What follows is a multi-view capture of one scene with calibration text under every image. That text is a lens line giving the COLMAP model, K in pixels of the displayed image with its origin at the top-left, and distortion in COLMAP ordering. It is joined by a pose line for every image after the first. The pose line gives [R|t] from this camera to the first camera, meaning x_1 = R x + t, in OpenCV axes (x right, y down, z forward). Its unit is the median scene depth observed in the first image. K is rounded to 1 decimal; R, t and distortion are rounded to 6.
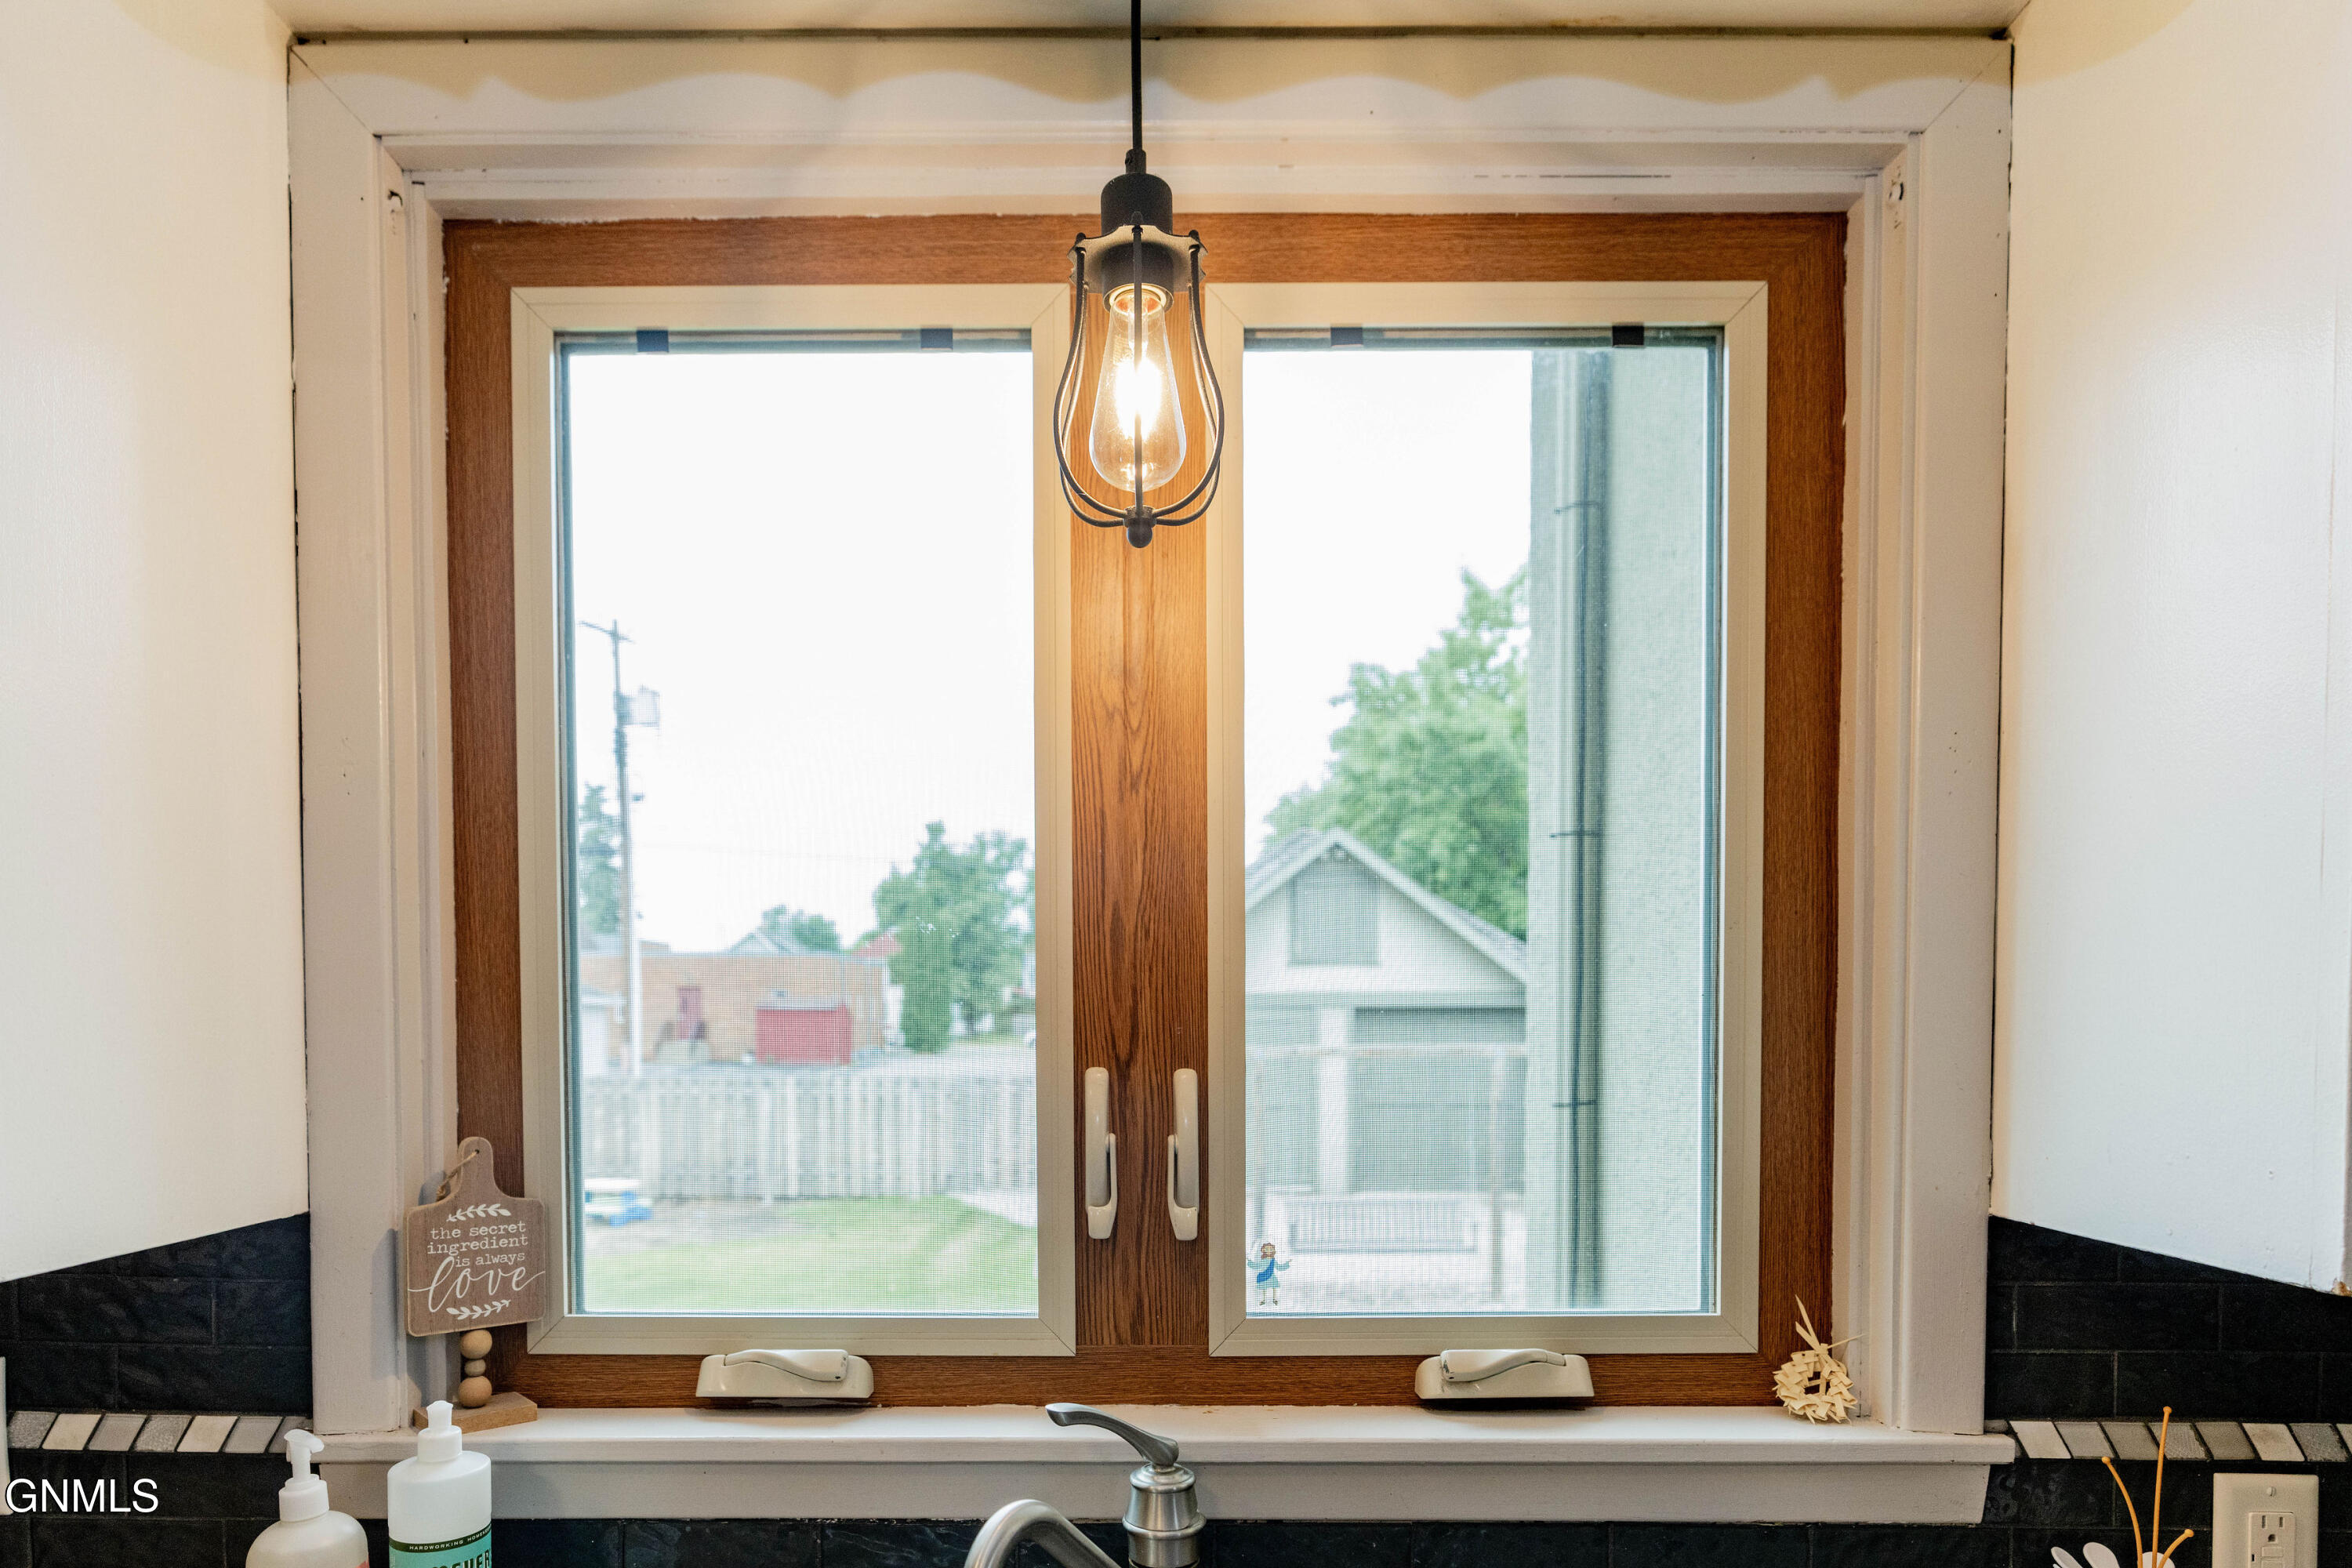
lens RADIAL K [[1217.0, 0, 1137.6], [0, 1217.0, 982.5], [0, 0, 1]] dist [0.002199, 0.000908]
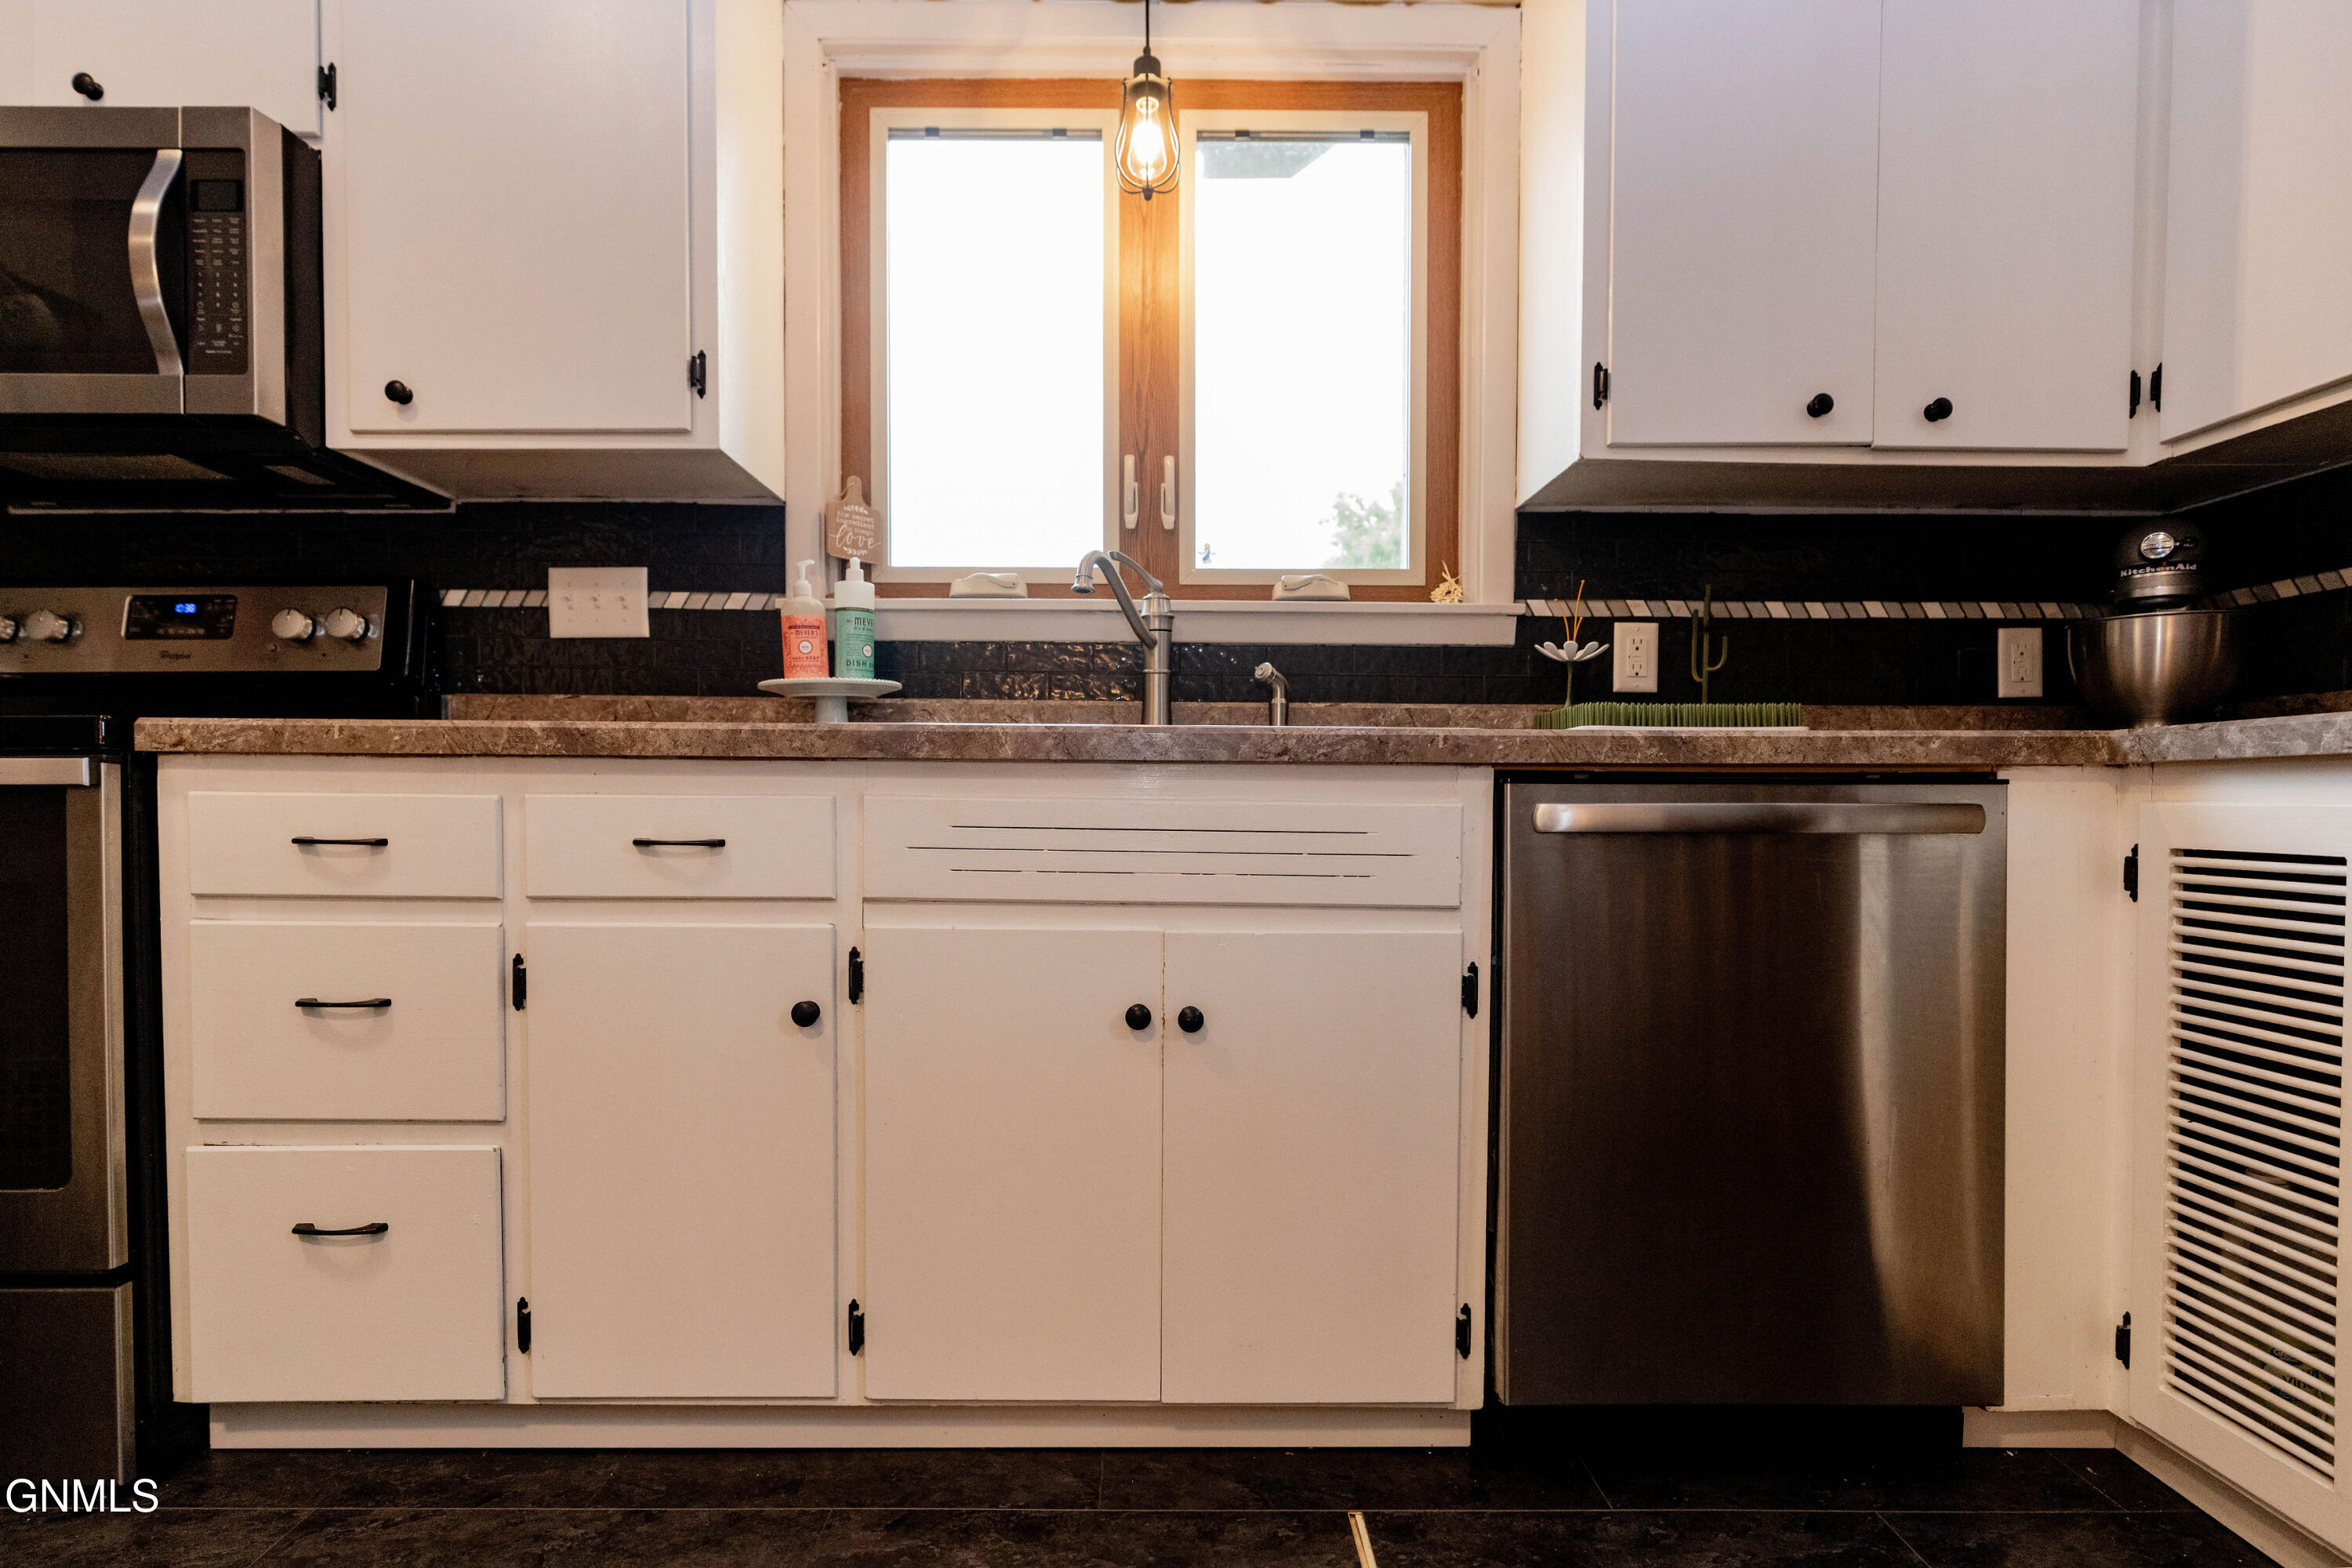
lens RADIAL K [[1134.2, 0, 1180.9], [0, 1134.2, 831.4], [0, 0, 1]] dist [0.002695, 0.001627]
pose [[0.999906, 0.004380, 0.013026, 0.037436], [-0.004059, 0.999689, -0.024598, 0.828980], [-0.013130, 0.024543, 0.999613, -1.089356]]
